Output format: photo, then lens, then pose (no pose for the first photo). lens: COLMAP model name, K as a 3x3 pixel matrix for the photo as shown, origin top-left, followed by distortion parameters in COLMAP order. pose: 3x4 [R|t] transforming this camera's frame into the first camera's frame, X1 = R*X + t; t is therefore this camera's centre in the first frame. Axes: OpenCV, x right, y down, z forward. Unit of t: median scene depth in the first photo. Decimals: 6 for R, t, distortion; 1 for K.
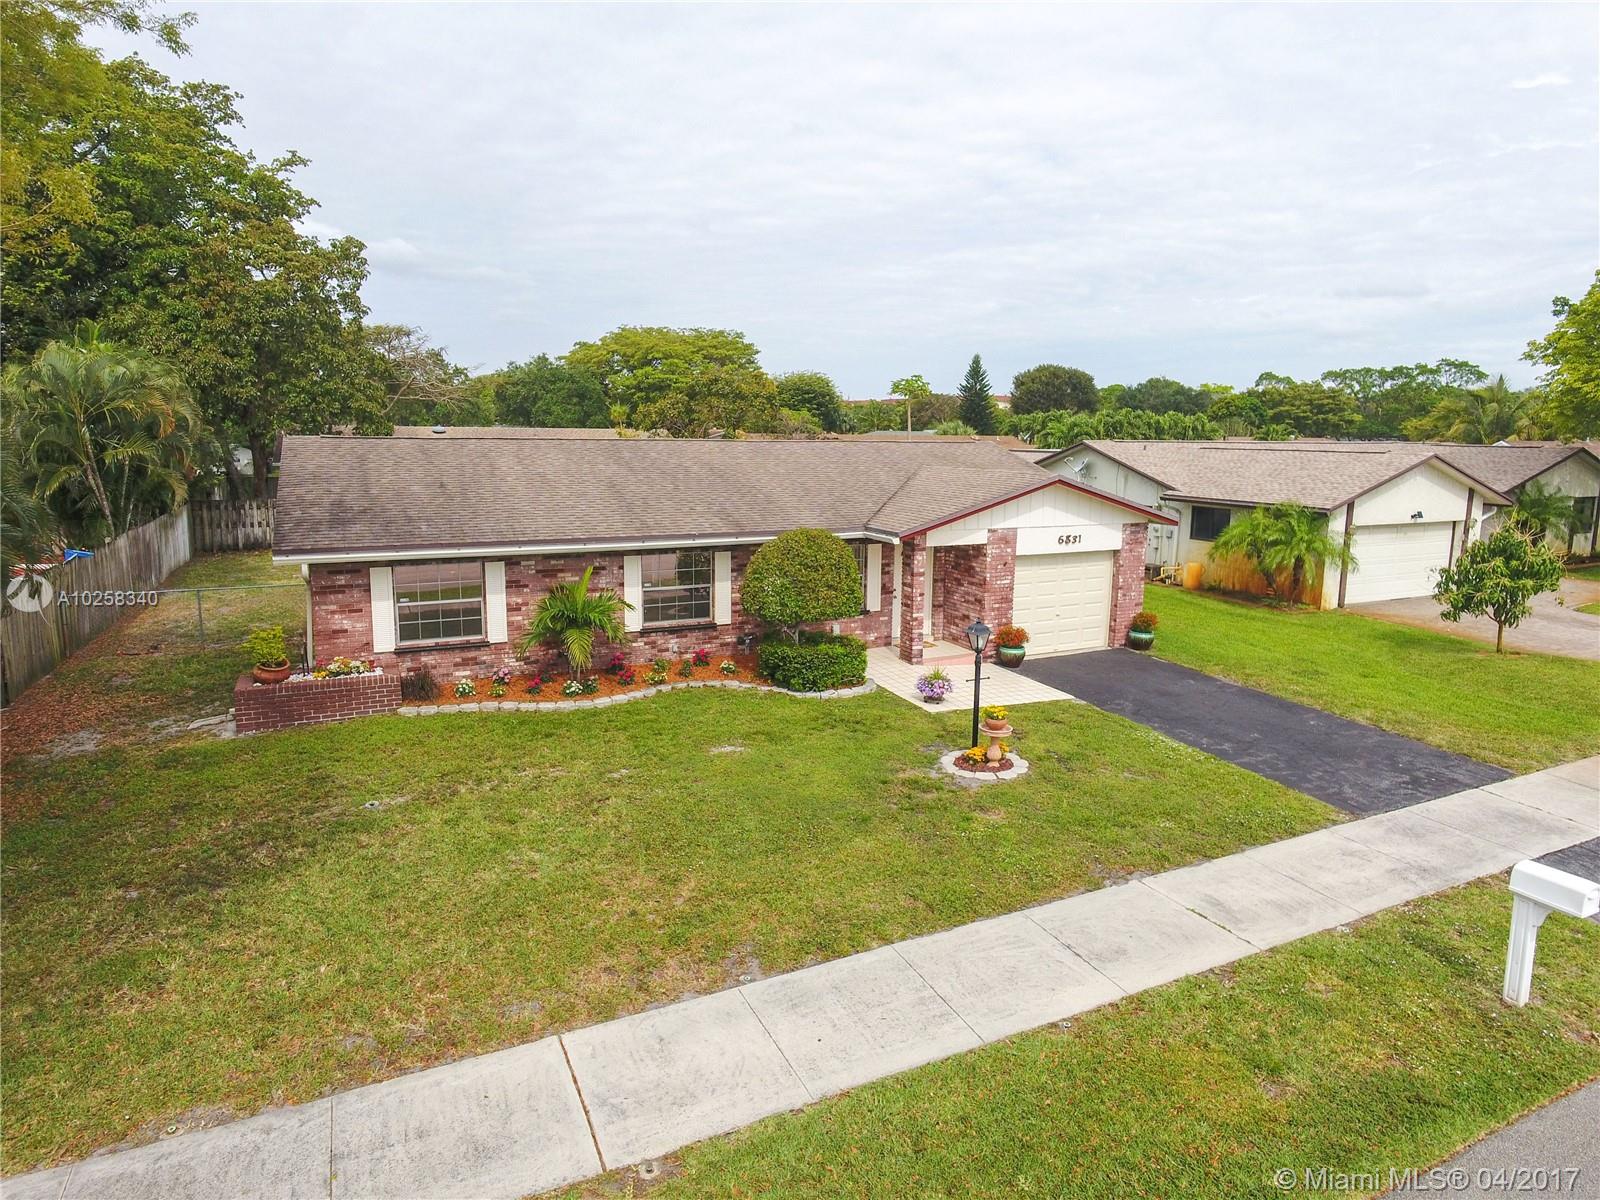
lens RADIAL K [[940.0, 0, 804.5], [0, 940.0, 568.5], [0, 0, 1]] dist [0.001608, -0.002110]
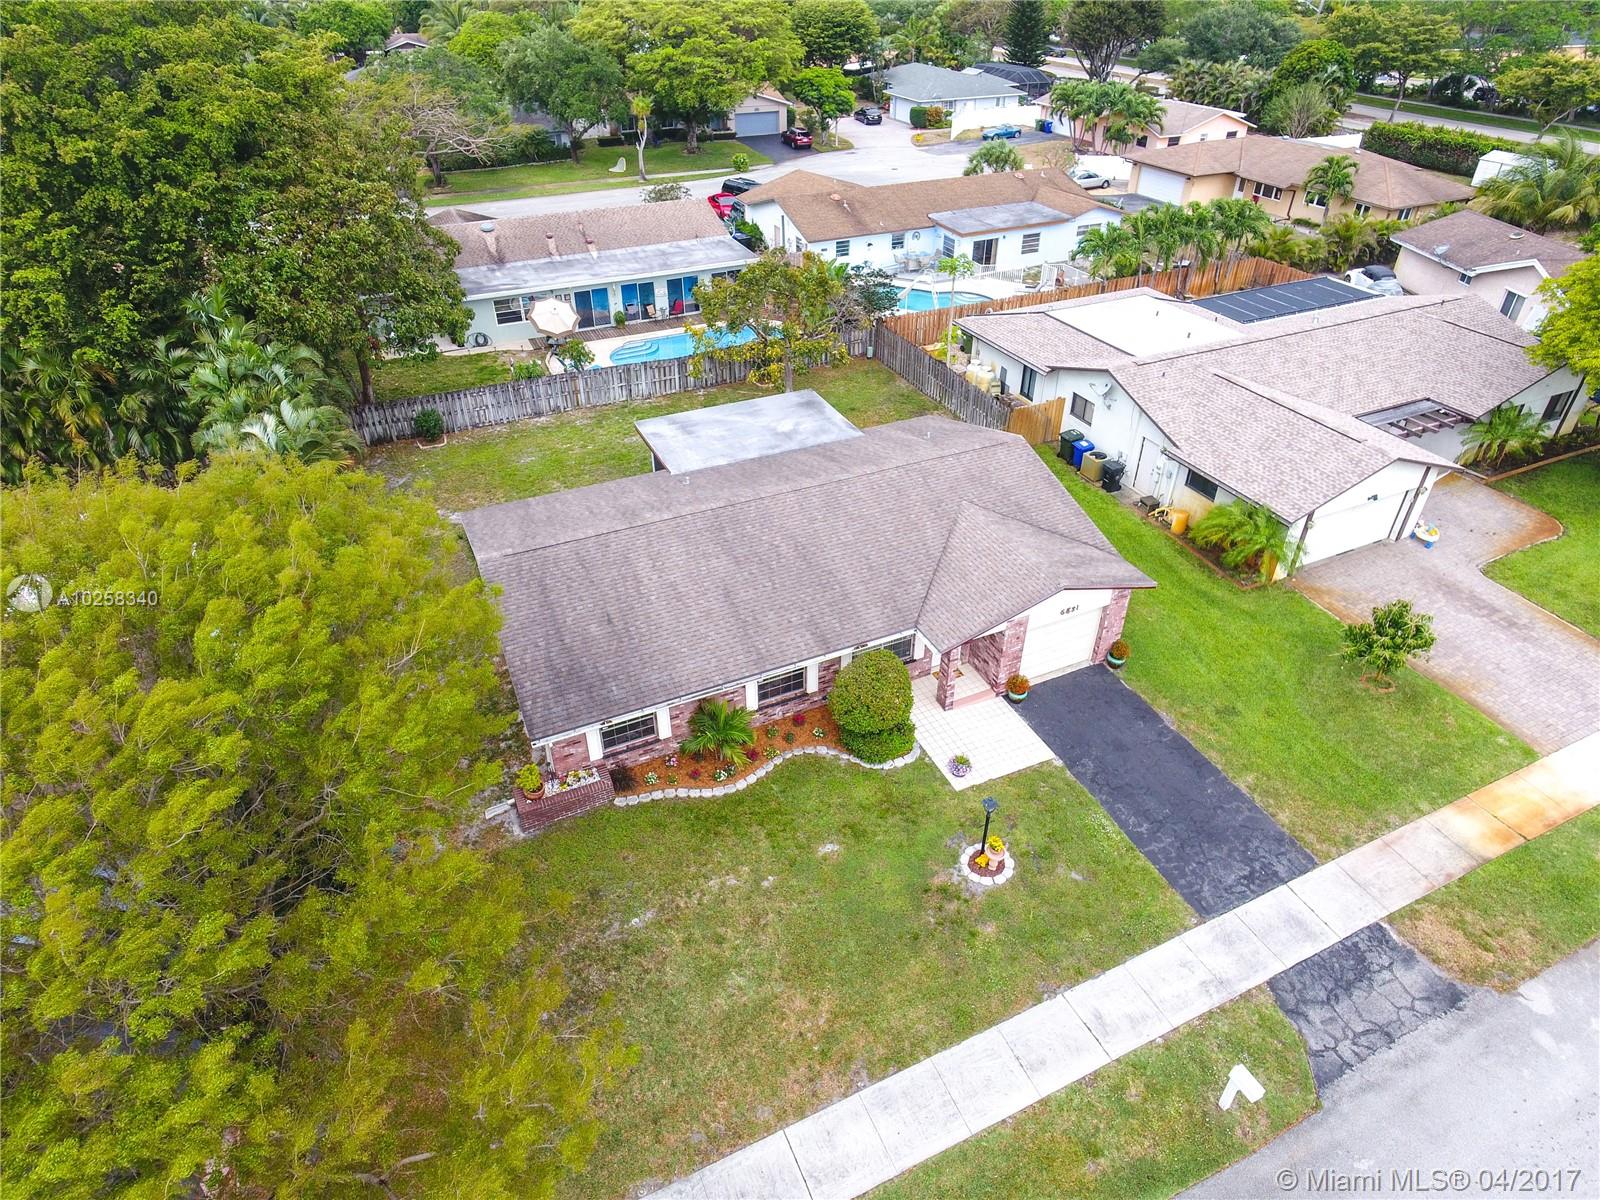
lens RADIAL K [[940.0, 0, 804.5], [0, 940.0, 568.5], [0, 0, 1]] dist [0.001608, -0.002110]
pose [[0.999788, 0.000735, -0.020573, -0.094621], [0.008353, 0.898903, 0.438067, -0.983680], [0.018815, -0.438146, 0.898707, -0.254021]]
